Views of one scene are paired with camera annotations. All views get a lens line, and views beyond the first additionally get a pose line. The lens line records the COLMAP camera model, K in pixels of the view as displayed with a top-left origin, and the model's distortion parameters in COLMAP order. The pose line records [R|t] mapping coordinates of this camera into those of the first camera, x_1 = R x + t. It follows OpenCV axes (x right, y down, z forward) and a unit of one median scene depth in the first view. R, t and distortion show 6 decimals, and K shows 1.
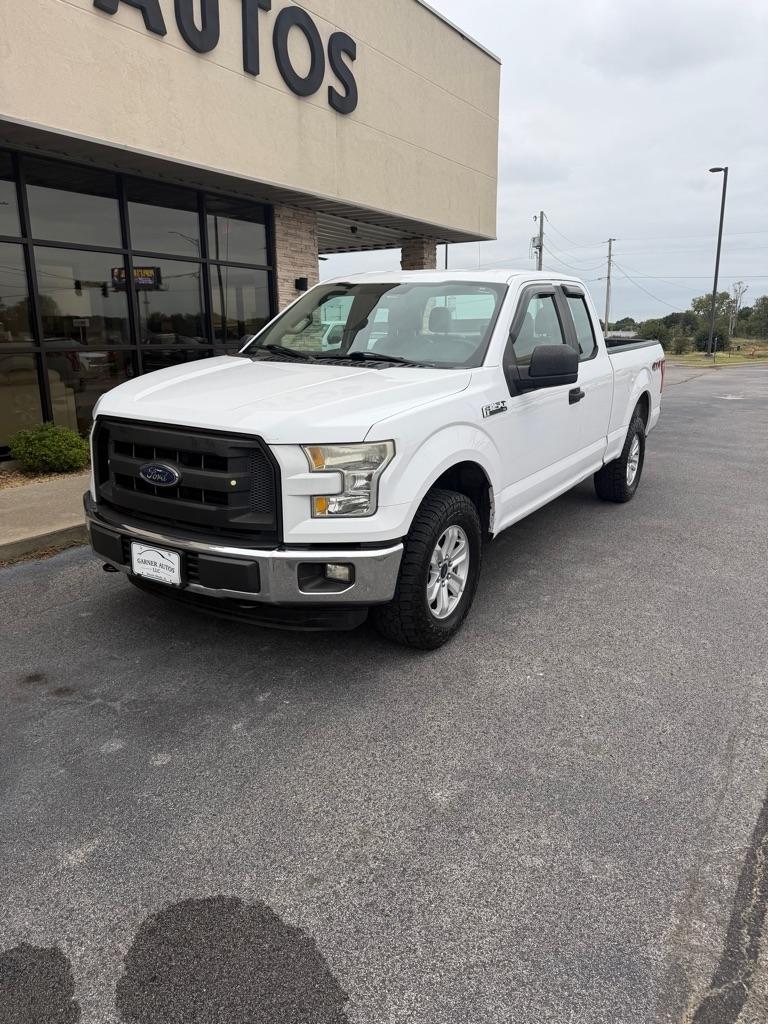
lens RADIAL K [[735.6, 0, 387.5], [0, 735.6, 511.0], [0, 0, 1]] dist [0.015359, -0.025756]
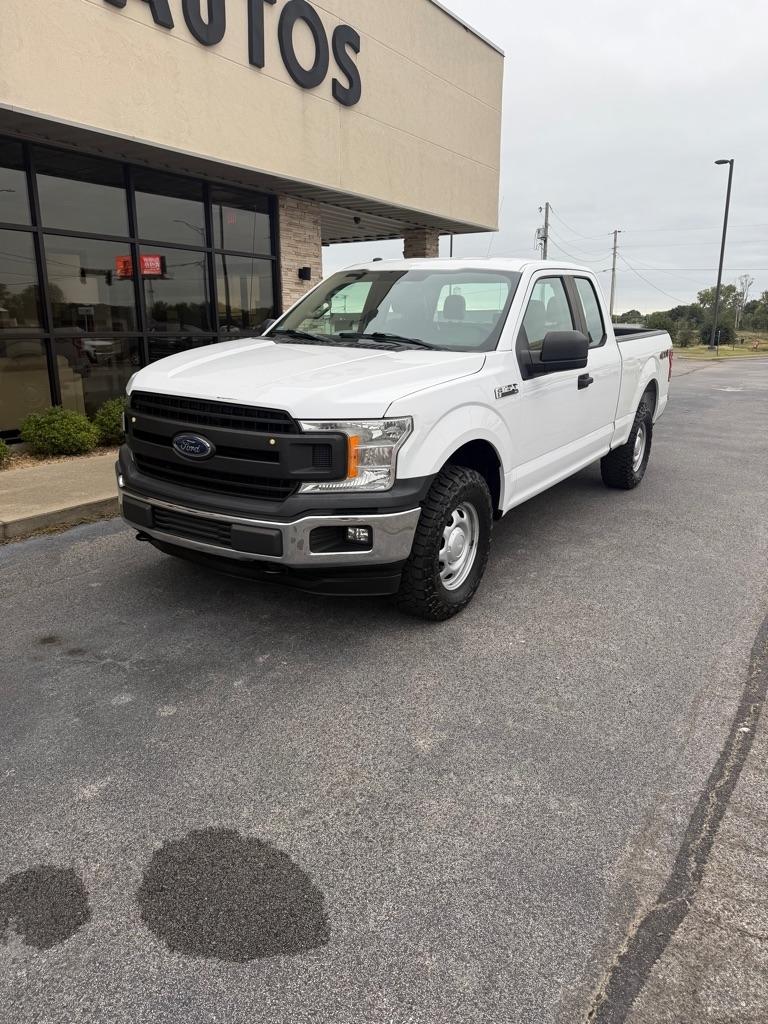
lens RADIAL K [[735.6, 0, 387.5], [0, 735.6, 509.7], [0, 0, 1]] dist [0.015359, -0.025756]
pose [[0.999953, 0.008596, -0.004395, 0.006947], [-0.008551, 0.999911, 0.010204, 0.009768], [0.004482, -0.010166, 0.999938, -0.028960]]
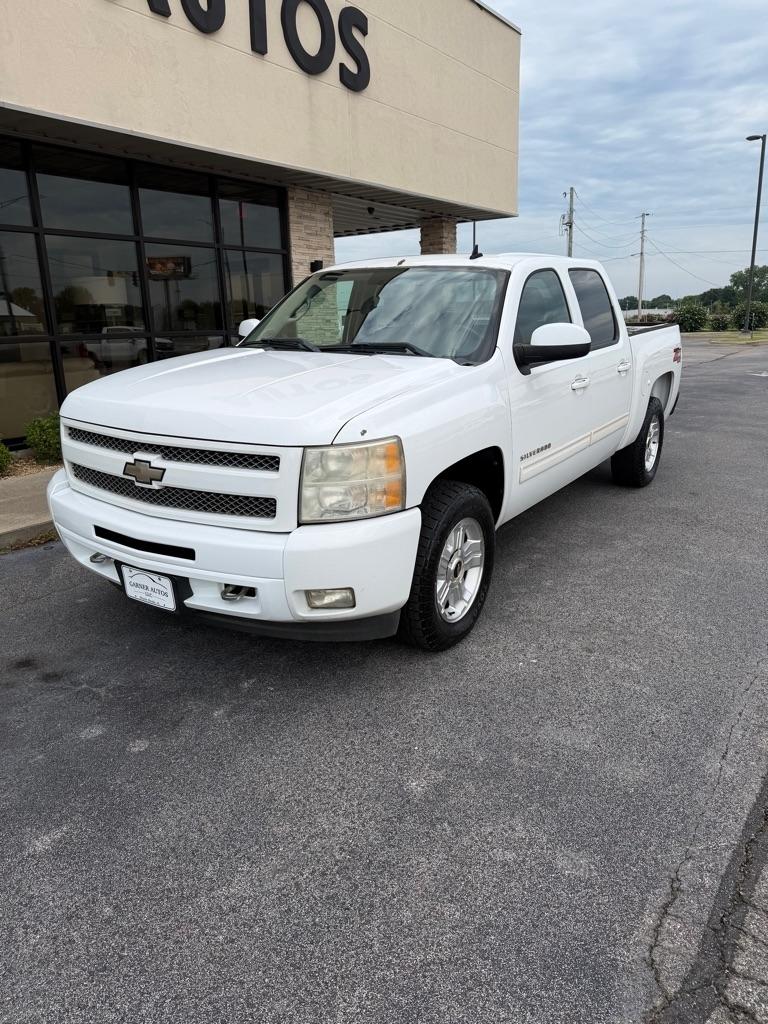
lens RADIAL K [[735.6, 0, 380.5], [0, 735.6, 512.4], [0, 0, 1]] dist [0.015359, -0.025756]
pose [[0.998570, -0.008371, -0.052806, 0.026646], [0.009547, 0.999711, 0.022064, 0.001140], [0.052606, -0.022537, 0.998361, 0.011395]]
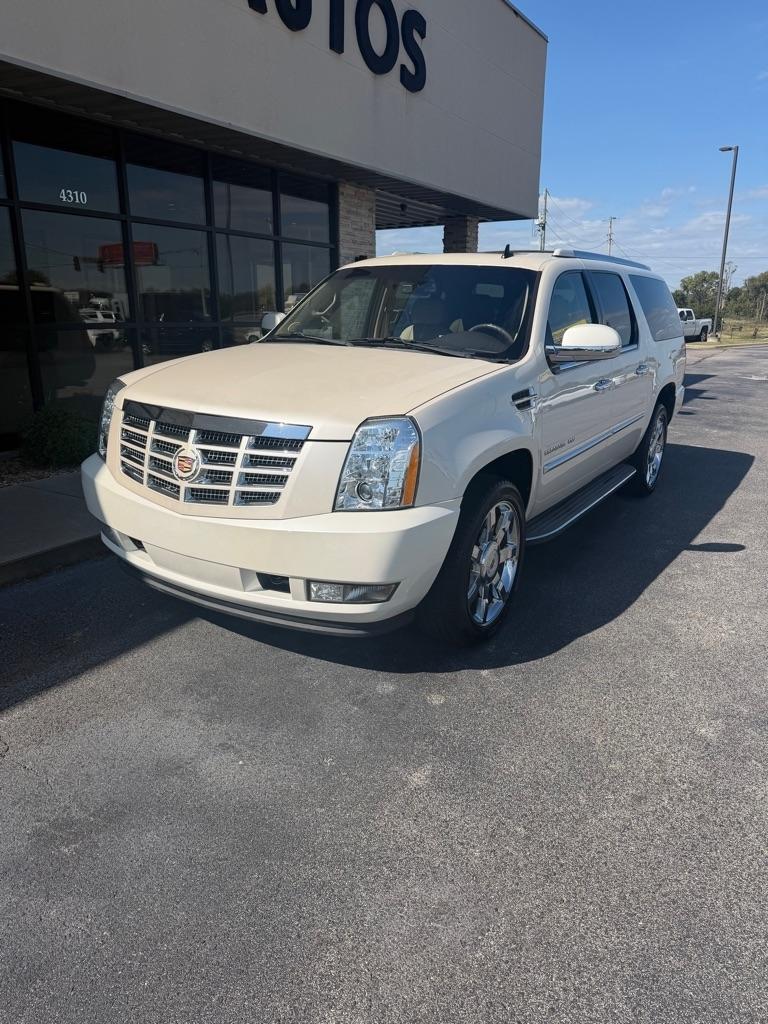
lens RADIAL K [[735.6, 0, 377.1], [0, 735.6, 514.3], [0, 0, 1]] dist [0.015359, -0.025756]
pose [[0.999940, 0.006820, 0.008562, -0.147829], [-0.007099, 0.999431, 0.032966, 0.007675], [-0.008332, -0.033024, 0.999420, -0.034779]]
